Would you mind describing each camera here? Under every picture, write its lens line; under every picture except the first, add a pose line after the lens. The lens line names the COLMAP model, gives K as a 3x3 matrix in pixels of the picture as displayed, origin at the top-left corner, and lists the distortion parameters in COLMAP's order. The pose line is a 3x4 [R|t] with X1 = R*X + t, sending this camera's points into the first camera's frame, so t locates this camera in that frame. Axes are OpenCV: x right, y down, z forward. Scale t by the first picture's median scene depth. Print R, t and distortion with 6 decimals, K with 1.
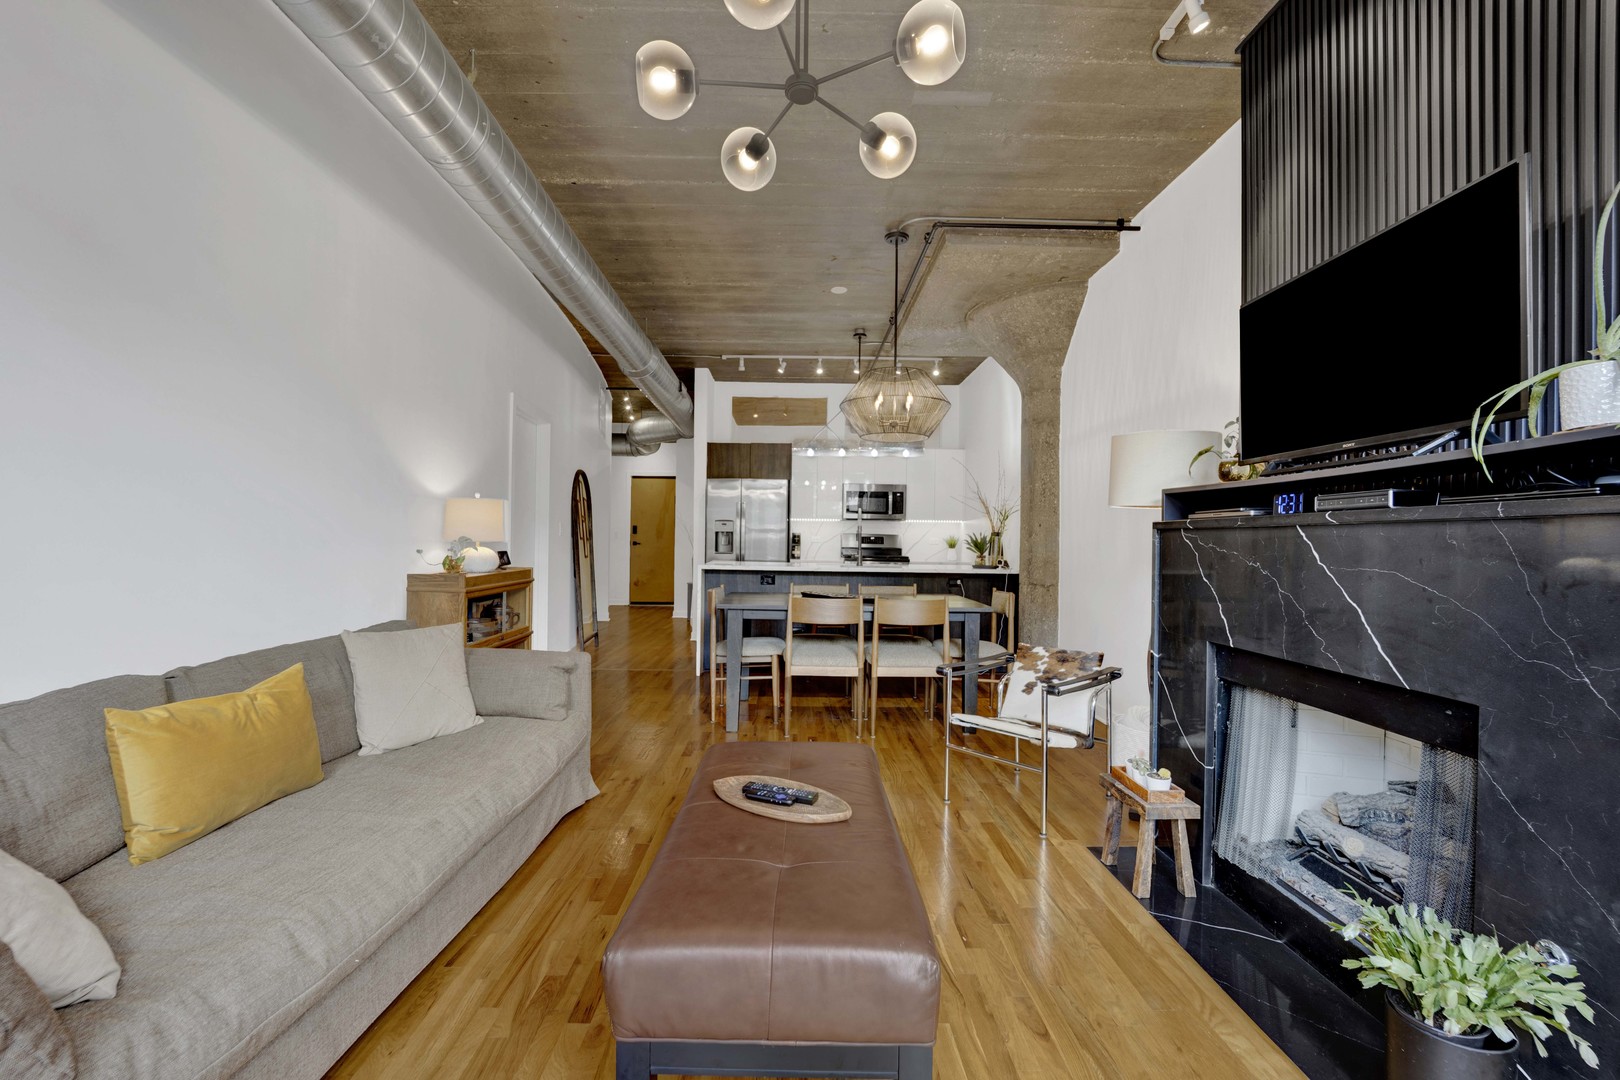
lens RADIAL K [[692.3, 0, 810.0], [0, 692.3, 539.5], [0, 0, 1]] dist [-0.015848, 0.001393]
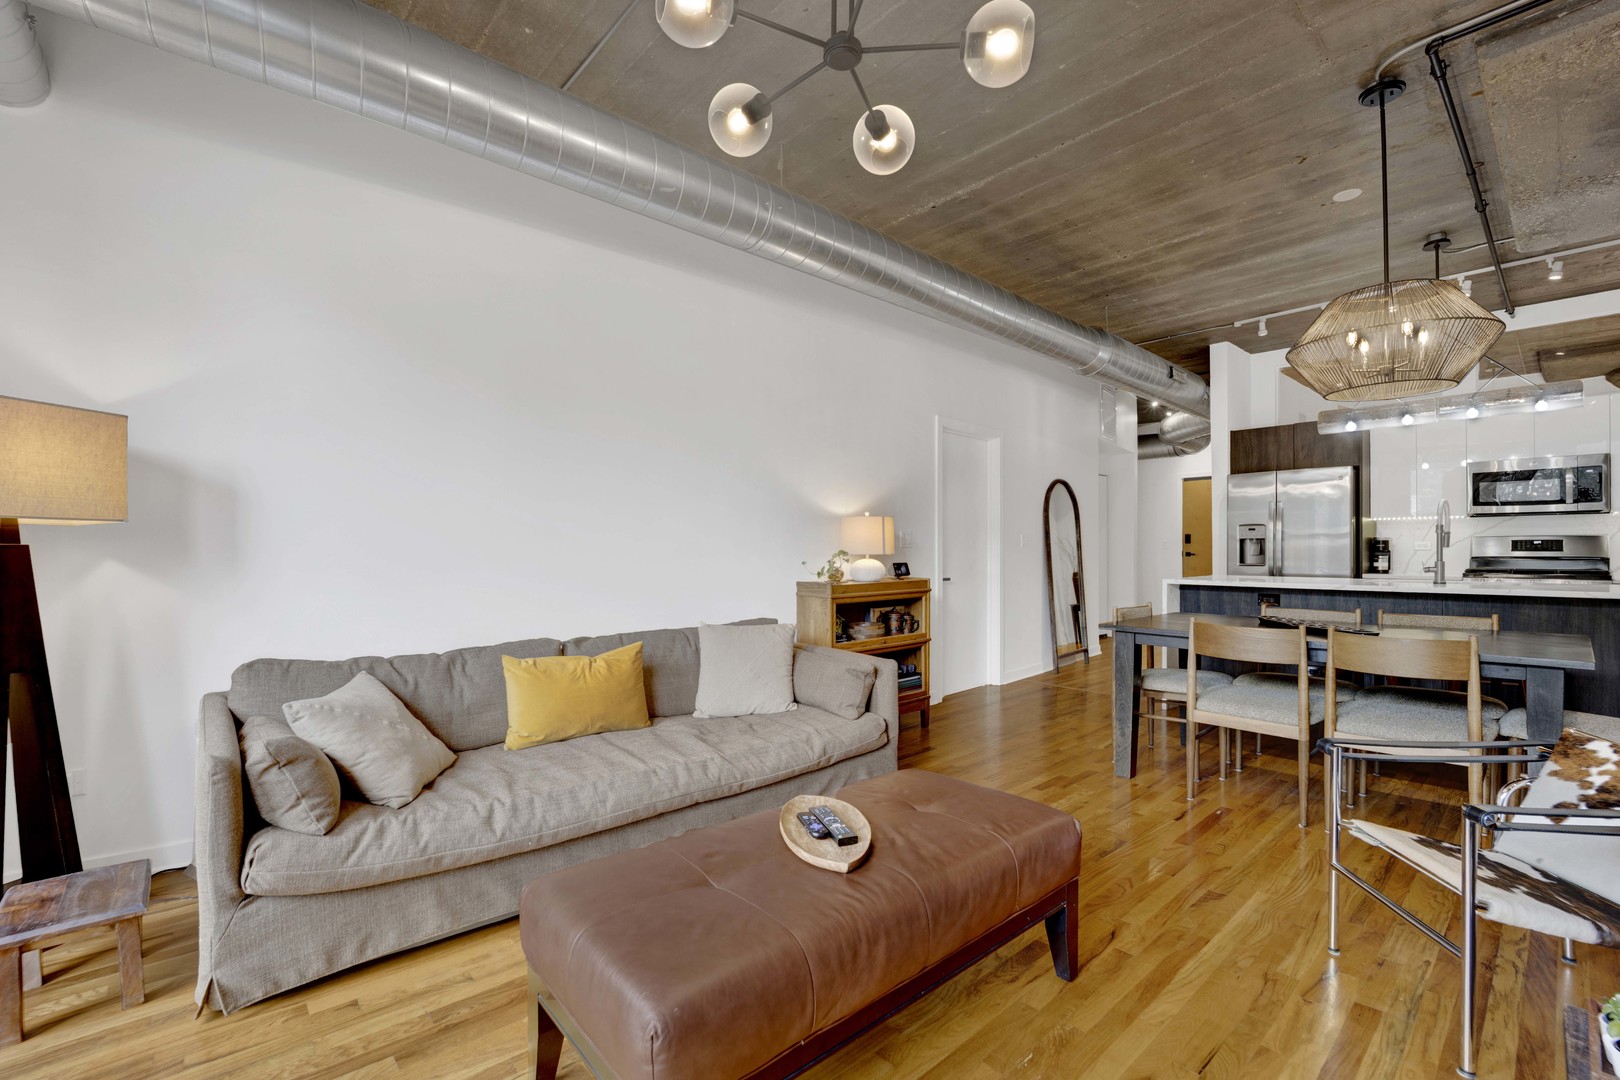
lens RADIAL K [[692.3, 0, 811.2], [0, 692.3, 550.0], [0, 0, 1]] dist [-0.015848, 0.001393]
pose [[0.651242, -0.015202, -0.758718, 0.204346], [0.013385, 0.999874, -0.008546, 0.002520], [0.758752, -0.004590, 0.651363, 0.119483]]
